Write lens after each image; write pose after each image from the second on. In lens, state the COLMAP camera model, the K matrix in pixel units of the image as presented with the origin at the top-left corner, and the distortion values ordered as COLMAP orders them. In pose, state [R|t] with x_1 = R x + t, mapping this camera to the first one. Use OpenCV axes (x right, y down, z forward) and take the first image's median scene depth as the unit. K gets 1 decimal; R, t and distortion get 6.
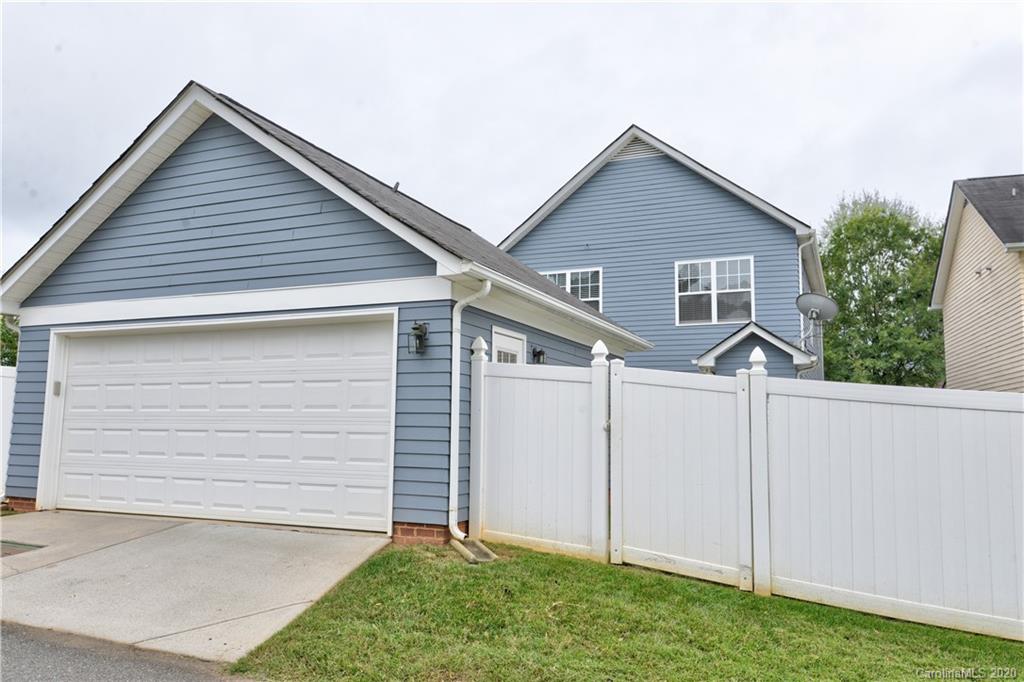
lens RADIAL K [[732.6, 0, 512.0], [0, 732.6, 341.0], [0, 0, 1]] dist [0.047272, 0.002819]
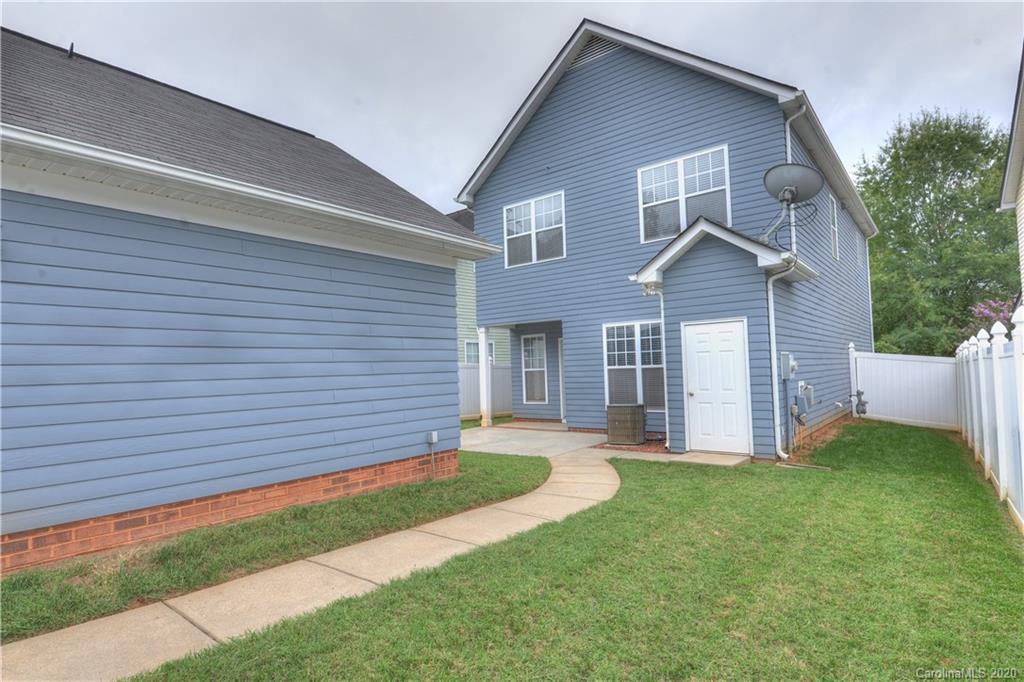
lens RADIAL K [[521.5, 0, 512.0], [0, 521.5, 341.0], [0, 0, 1]] dist [0.005381, -0.000284]
pose [[0.965798, -0.056766, -0.253007, 0.272860], [0.073979, 0.995511, 0.059041, 0.055299], [0.248519, -0.075739, 0.965661, 0.440147]]
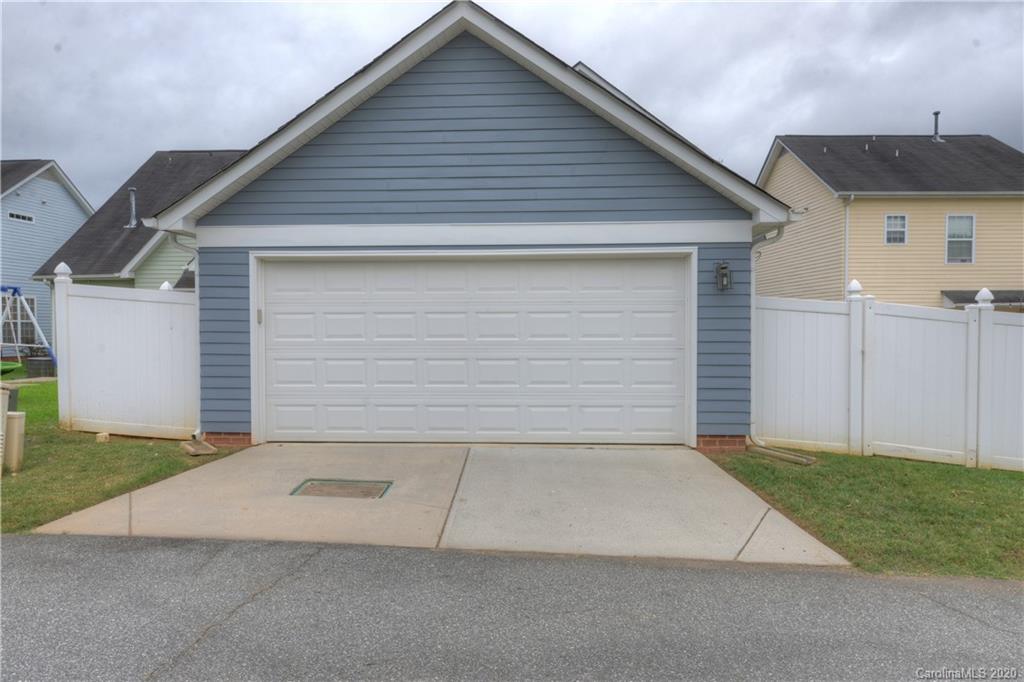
lens RADIAL K [[686.8, 0, 512.0], [0, 686.8, 341.0], [0, 0, 1]] dist [0.029969, -0.000617]
pose [[0.937330, -0.020352, 0.347848, -0.540093], [-0.025592, 0.991576, 0.126976, -0.020560], [-0.347501, -0.127920, 0.928913, 0.077325]]
